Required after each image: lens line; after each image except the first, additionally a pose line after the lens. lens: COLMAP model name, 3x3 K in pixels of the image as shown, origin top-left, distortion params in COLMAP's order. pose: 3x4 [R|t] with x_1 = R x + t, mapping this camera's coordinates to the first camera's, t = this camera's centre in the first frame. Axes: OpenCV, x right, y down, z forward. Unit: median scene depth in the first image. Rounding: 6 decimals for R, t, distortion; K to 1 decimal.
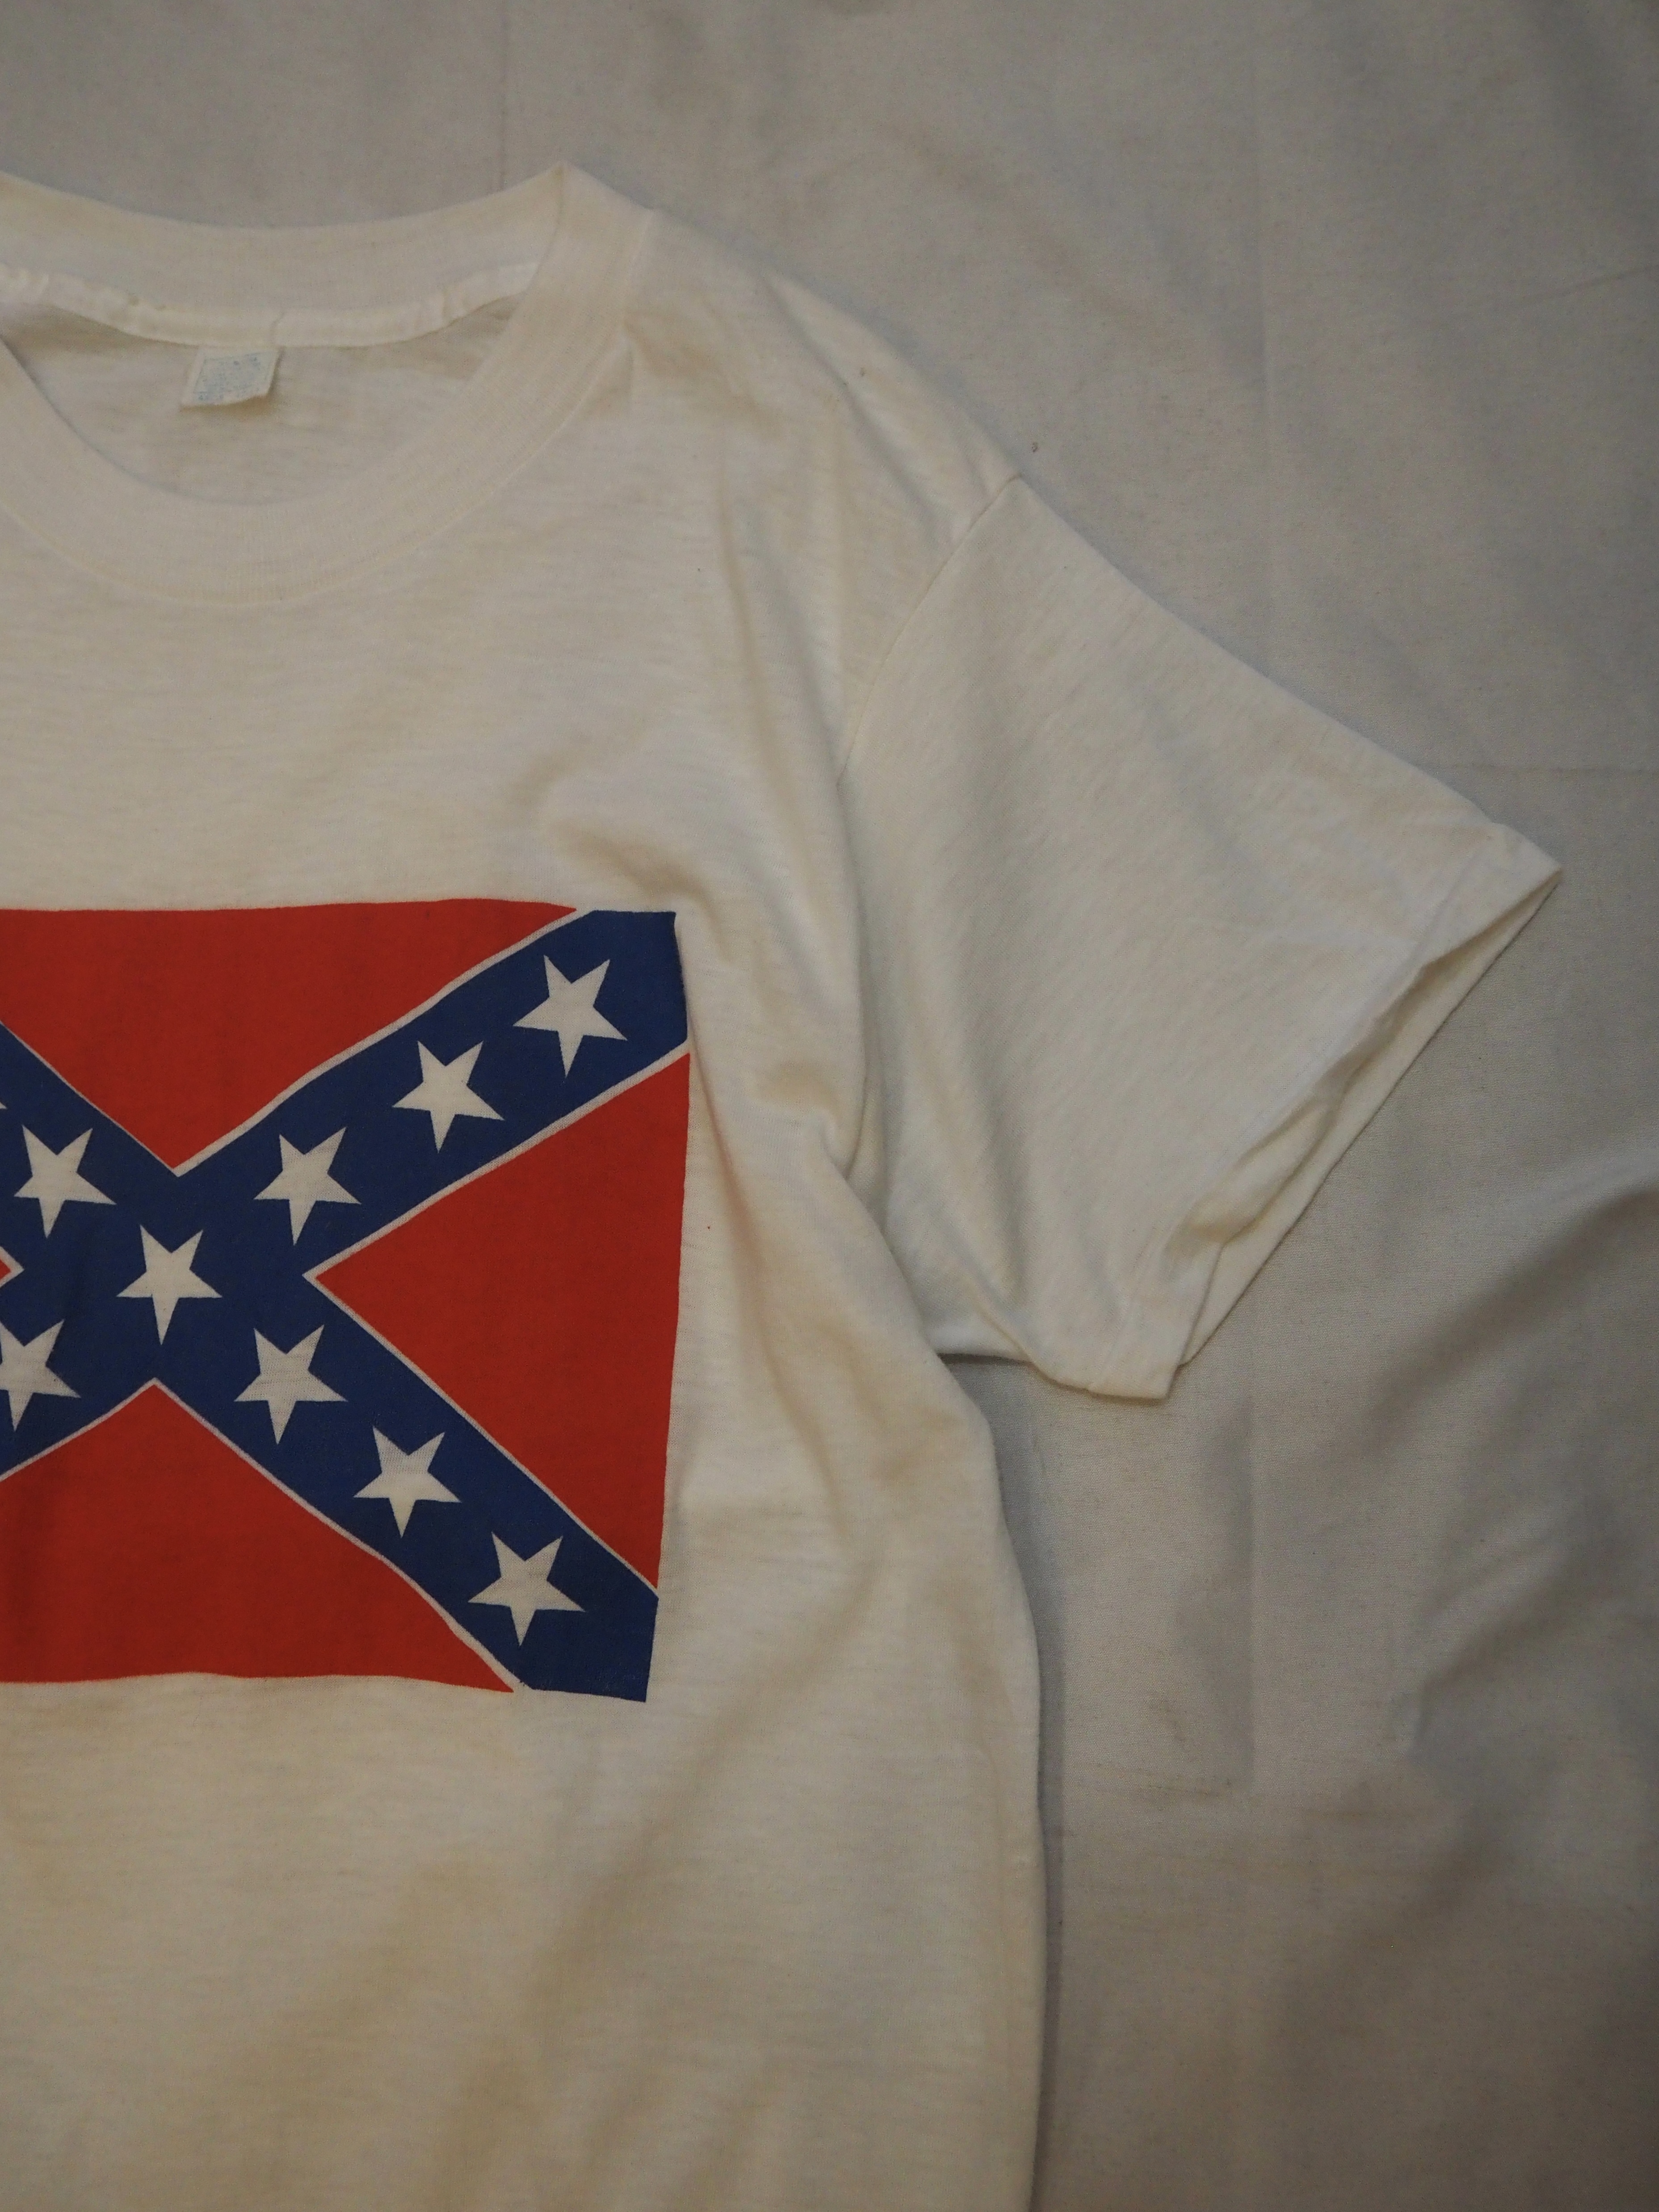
lens RADIAL K [[928.8, 0, 829.5], [0, 928.8, 1106.0], [0, 0, 1]] dist [-0.000597, 0.000008]
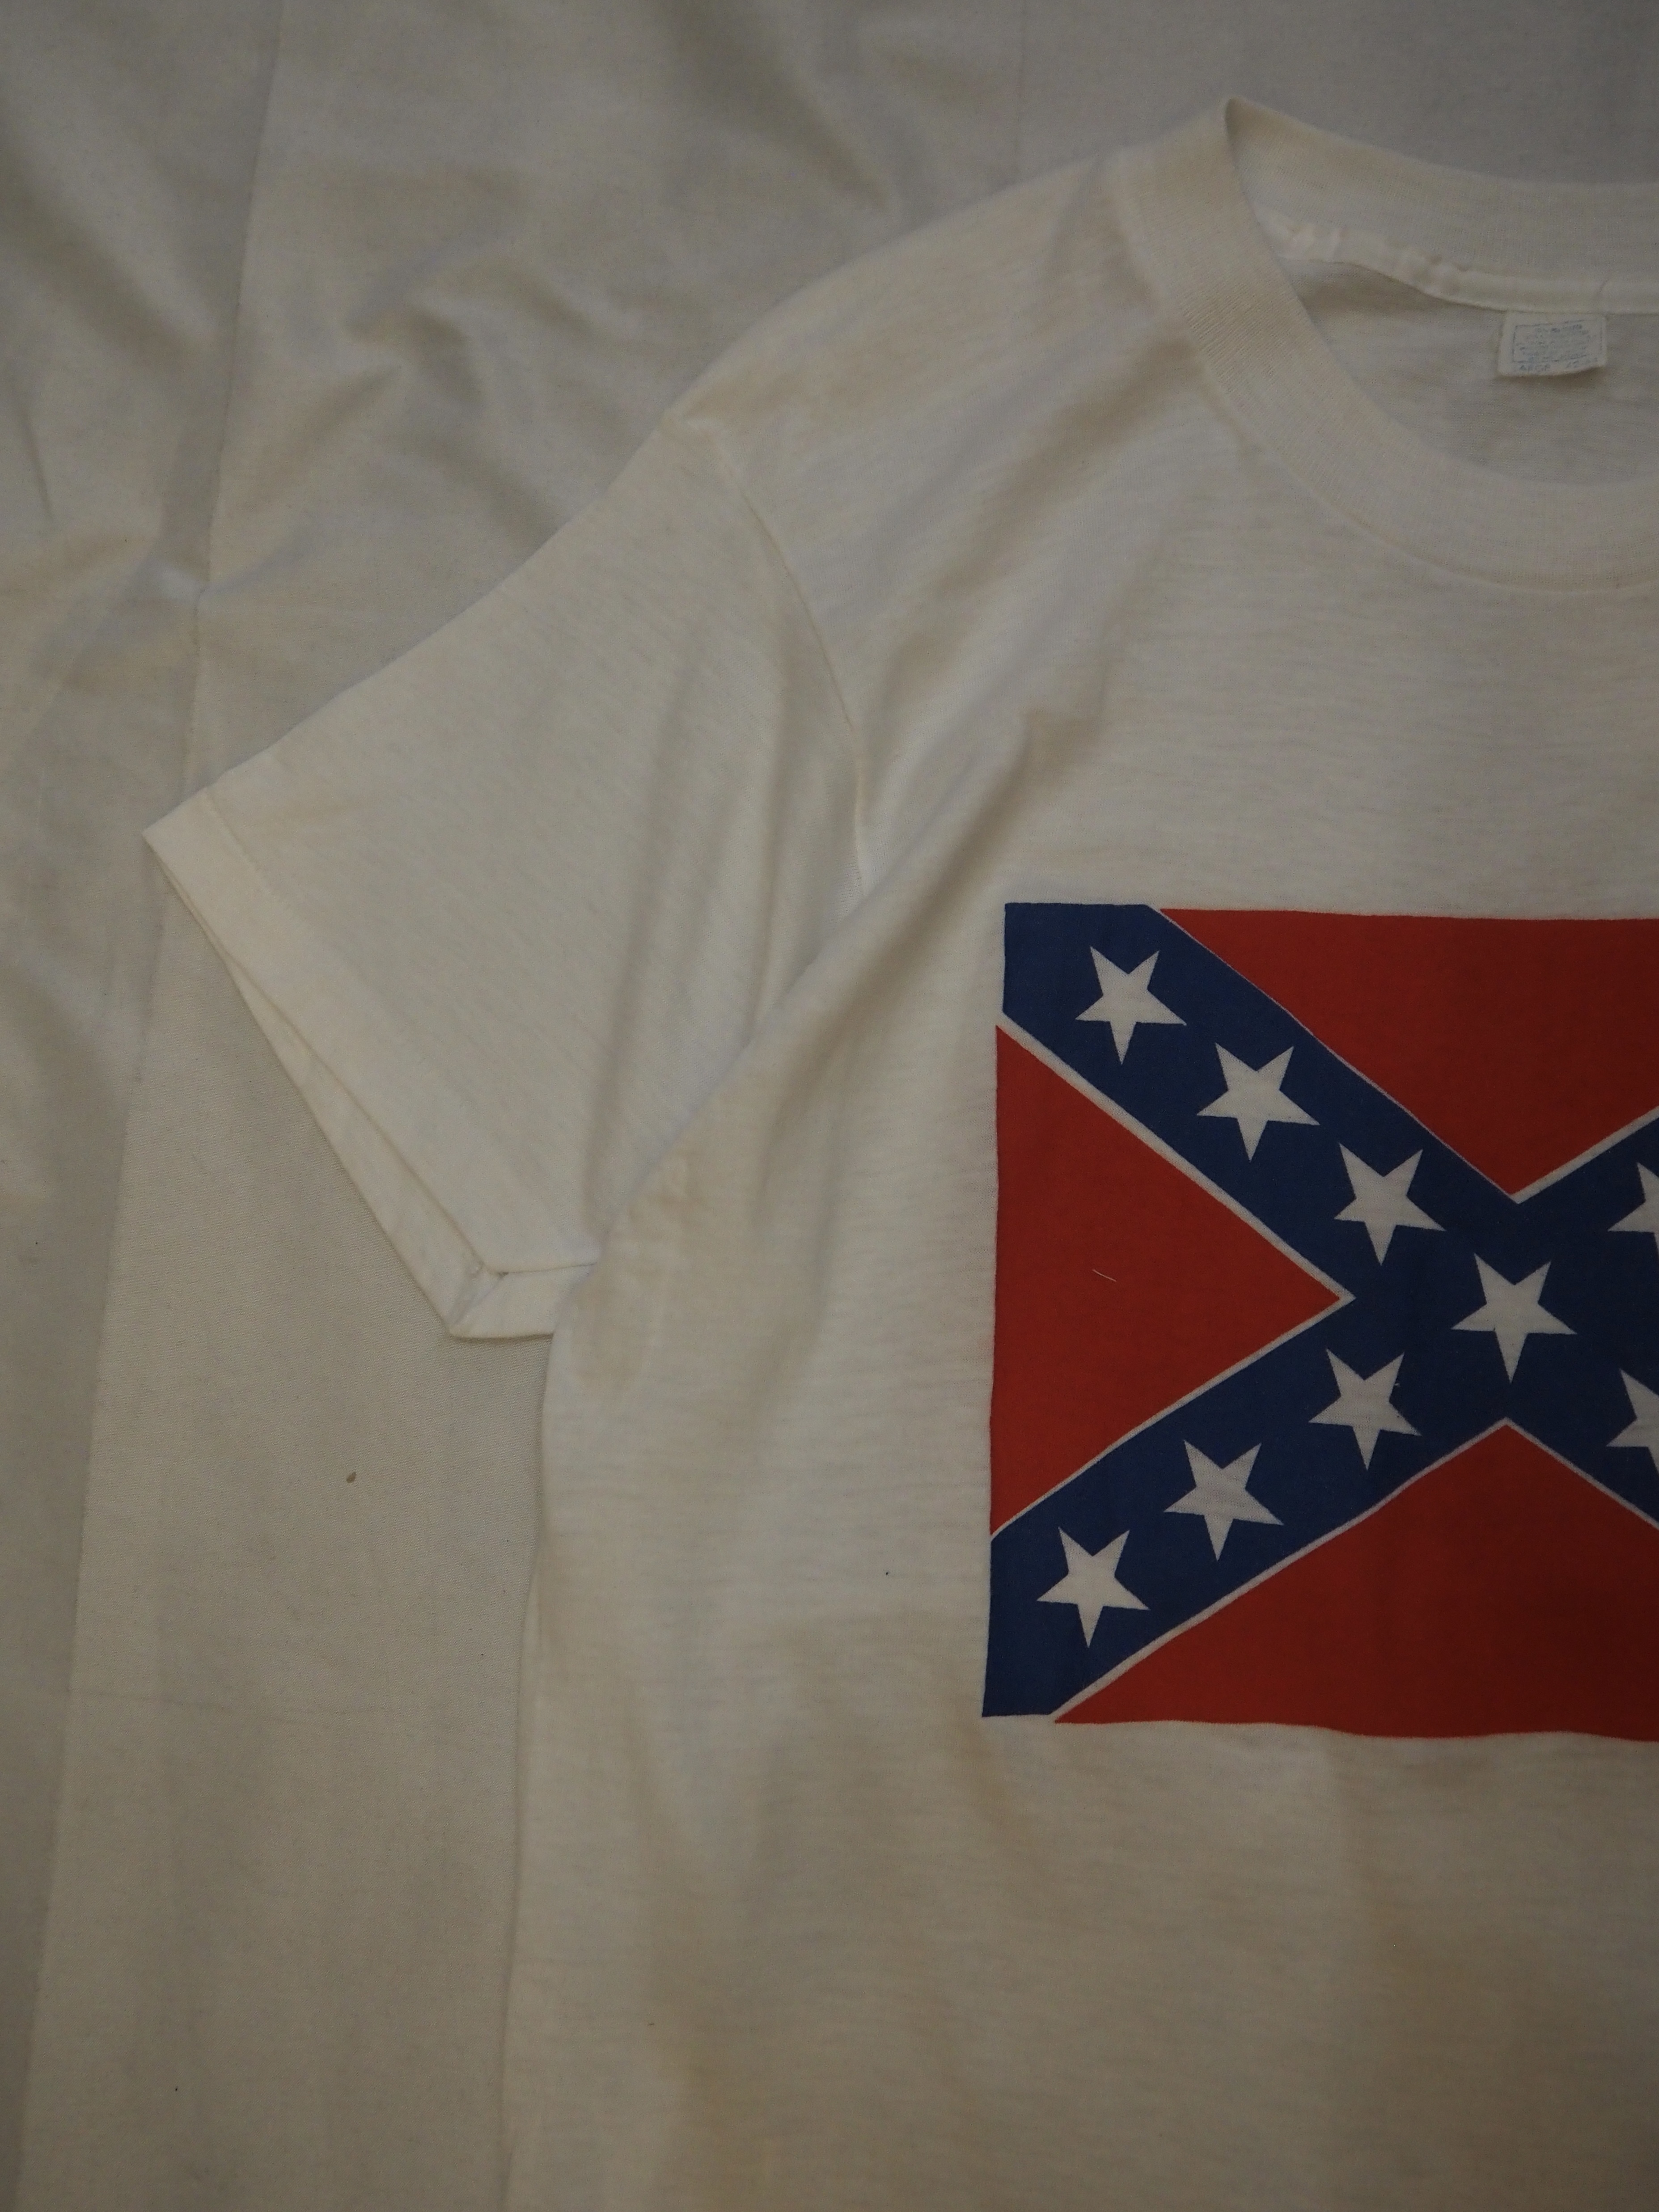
lens RADIAL K [[928.8, 0, 829.5], [0, 928.8, 1106.0], [0, 0, 1]] dist [-0.000597, 0.000008]
pose [[0.999521, 0.029641, -0.008892, -1.400956], [-0.029537, 0.999496, 0.011653, -0.013175], [0.009233, -0.011384, 0.999893, 0.057084]]
